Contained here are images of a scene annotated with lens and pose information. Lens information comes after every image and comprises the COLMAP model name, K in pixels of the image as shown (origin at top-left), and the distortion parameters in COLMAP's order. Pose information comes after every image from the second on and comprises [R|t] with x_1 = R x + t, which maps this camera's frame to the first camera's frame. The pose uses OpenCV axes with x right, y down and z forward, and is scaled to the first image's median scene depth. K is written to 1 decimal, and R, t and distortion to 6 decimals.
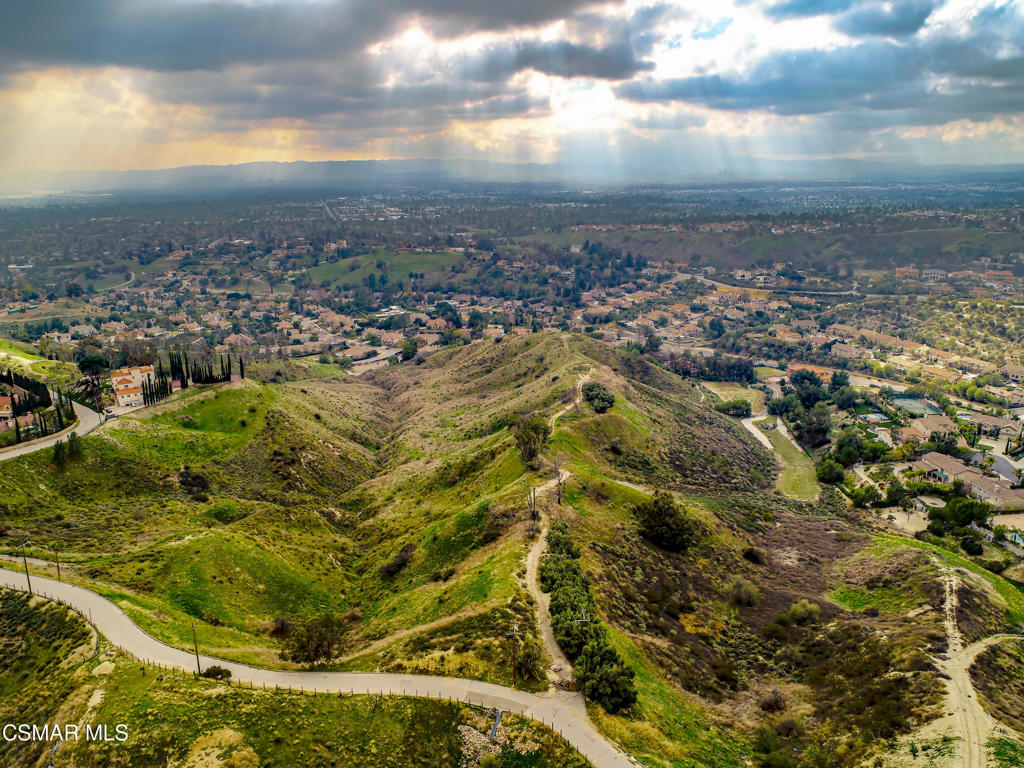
lens RADIAL K [[772.6, 0, 512.1], [0, 772.6, 386.7], [0, 0, 1]] dist [-0.002527, -0.001232]
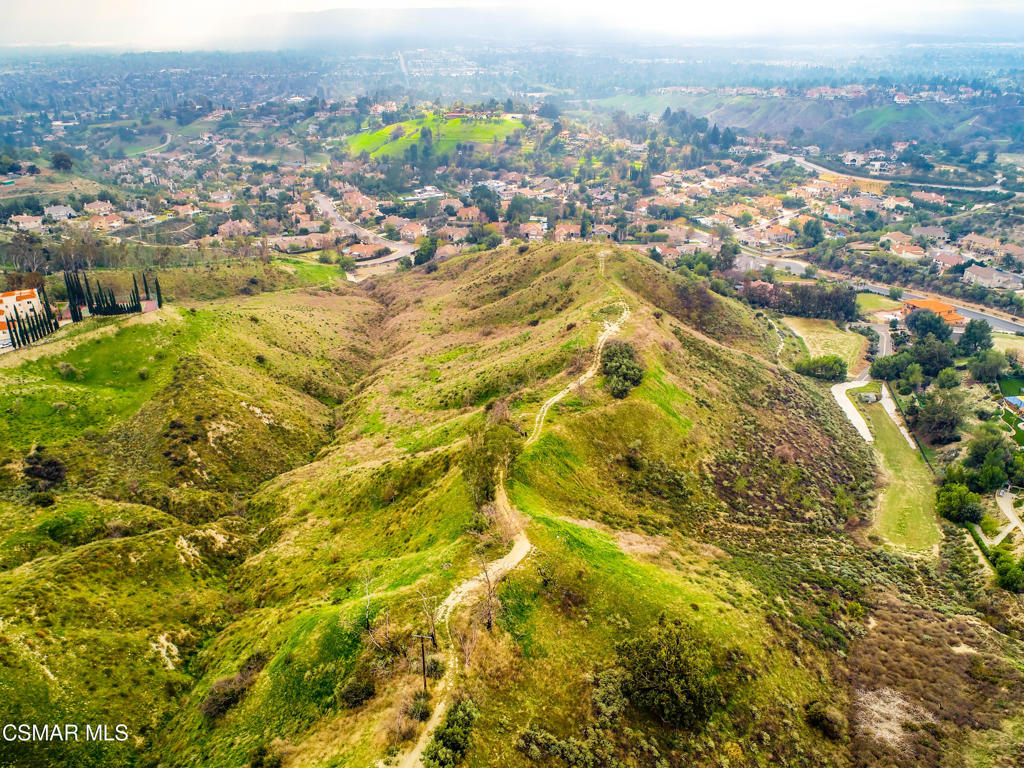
lens RADIAL K [[772.6, 0, 512.1], [0, 772.6, 386.7], [0, 0, 1]] dist [-0.002527, -0.001232]
pose [[0.993699, 0.054341, -0.098026, 0.050555], [-0.036900, 0.984463, 0.171673, -0.051922], [0.105831, -0.166974, 0.980265, 0.186248]]
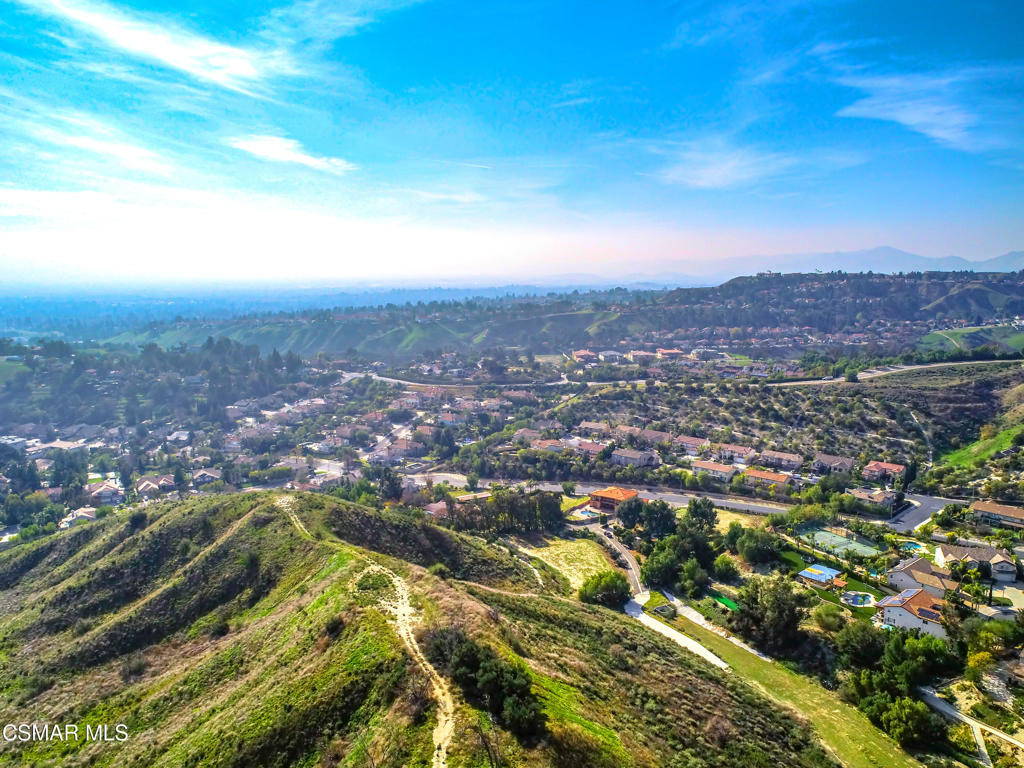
lens RADIAL K [[772.6, 0, 512.1], [0, 772.6, 386.7], [0, 0, 1]] dist [-0.002527, -0.001232]
pose [[0.868822, -0.072353, 0.489809, -0.042634], [0.131768, 0.987378, -0.087878, -0.062924], [-0.477268, 0.140891, 0.867389, 0.368207]]
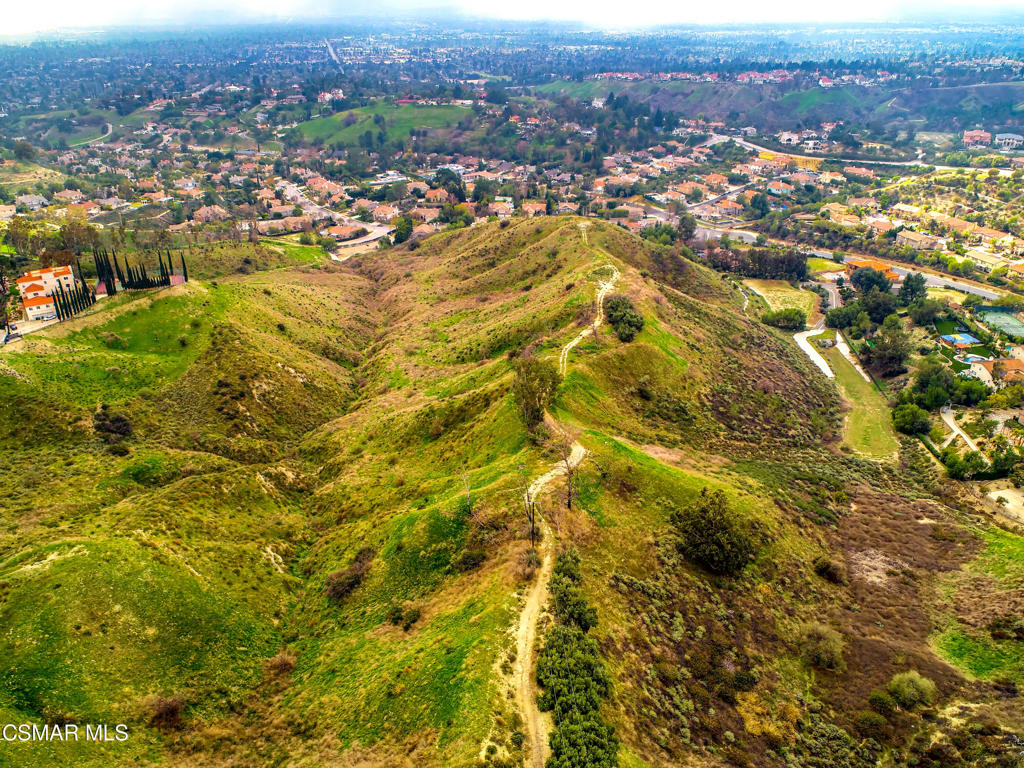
lens RADIAL K [[772.6, 0, 512.1], [0, 772.6, 386.7], [0, 0, 1]] dist [-0.002527, -0.001232]
pose [[0.999721, 0.016310, -0.017088, 0.007280], [-0.012898, 0.982920, 0.183583, -0.037022], [0.019790, -0.183311, 0.982856, 0.124400]]
